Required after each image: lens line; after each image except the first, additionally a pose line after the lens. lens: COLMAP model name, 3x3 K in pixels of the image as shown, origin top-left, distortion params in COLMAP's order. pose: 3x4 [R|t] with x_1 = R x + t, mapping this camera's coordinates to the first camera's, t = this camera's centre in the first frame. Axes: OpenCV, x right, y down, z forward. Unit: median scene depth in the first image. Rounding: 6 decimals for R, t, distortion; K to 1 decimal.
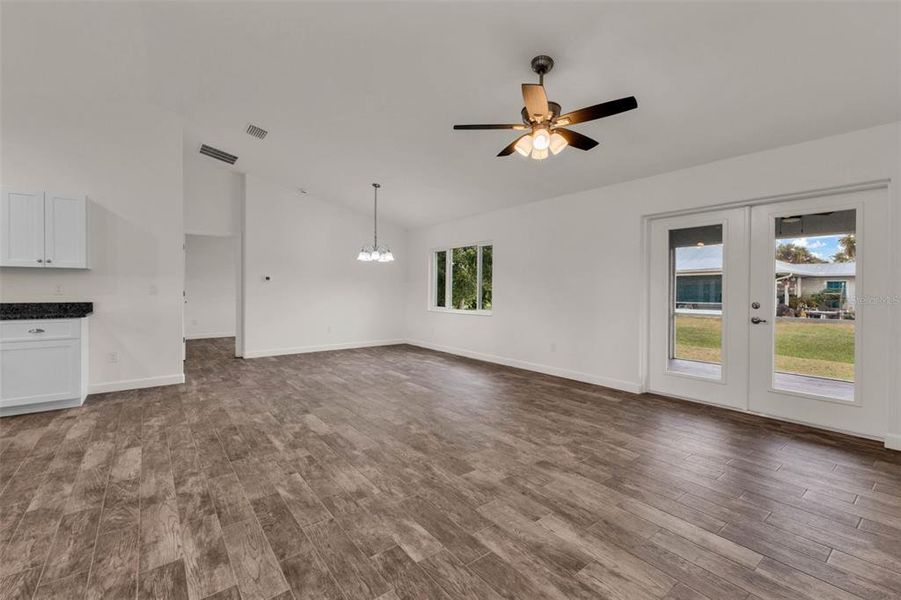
lens RADIAL K [[391.4, 0, 454.5], [0, 391.4, 288.2], [0, 0, 1]] dist [0.015377, -0.005621]
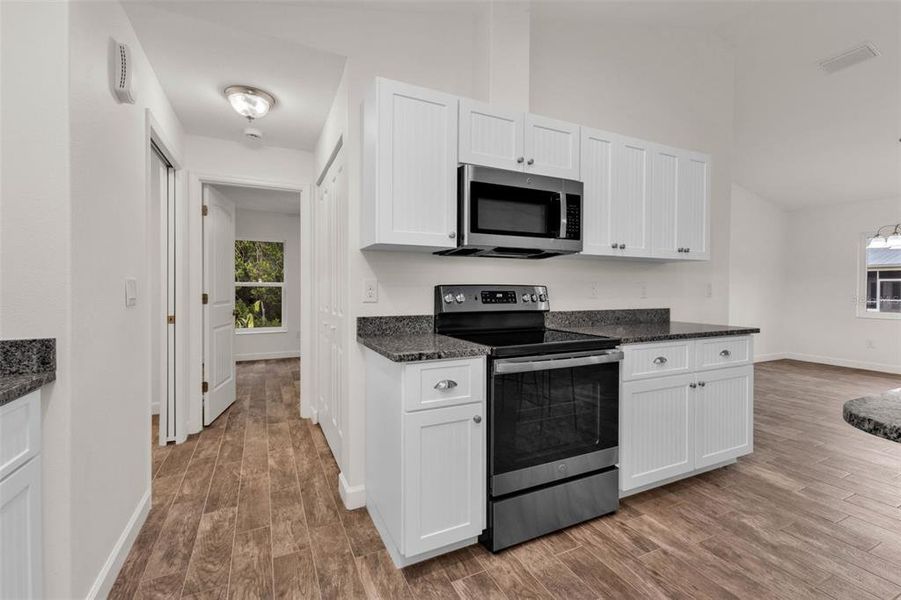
lens RADIAL K [[391.4, 0, 443.3], [0, 391.4, 296.2], [0, 0, 1]] dist [0.015377, -0.005621]
pose [[0.972976, 0.002058, -0.230897, -1.902624], [0.003457, 0.999718, 0.023476, -0.009246], [0.230880, -0.023640, 0.972695, 0.338915]]
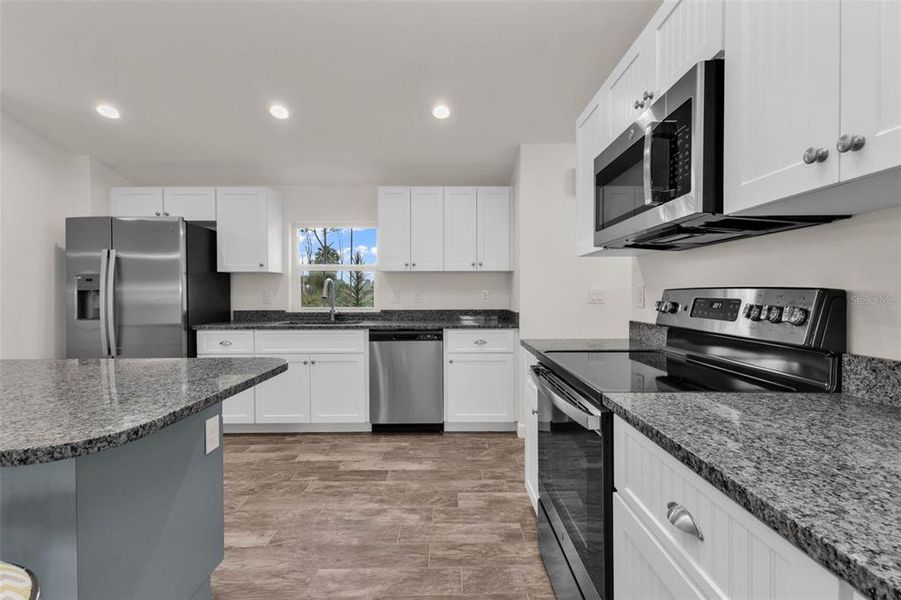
lens RADIAL K [[391.4, 0, 445.0], [0, 391.4, 296.4], [0, 0, 1]] dist [0.015377, -0.005621]
pose [[-0.624191, 0.006561, -0.781244, -1.330210], [0.006512, 0.999974, 0.003195, -0.007076], [0.781244, -0.003093, -0.624218, 1.296237]]
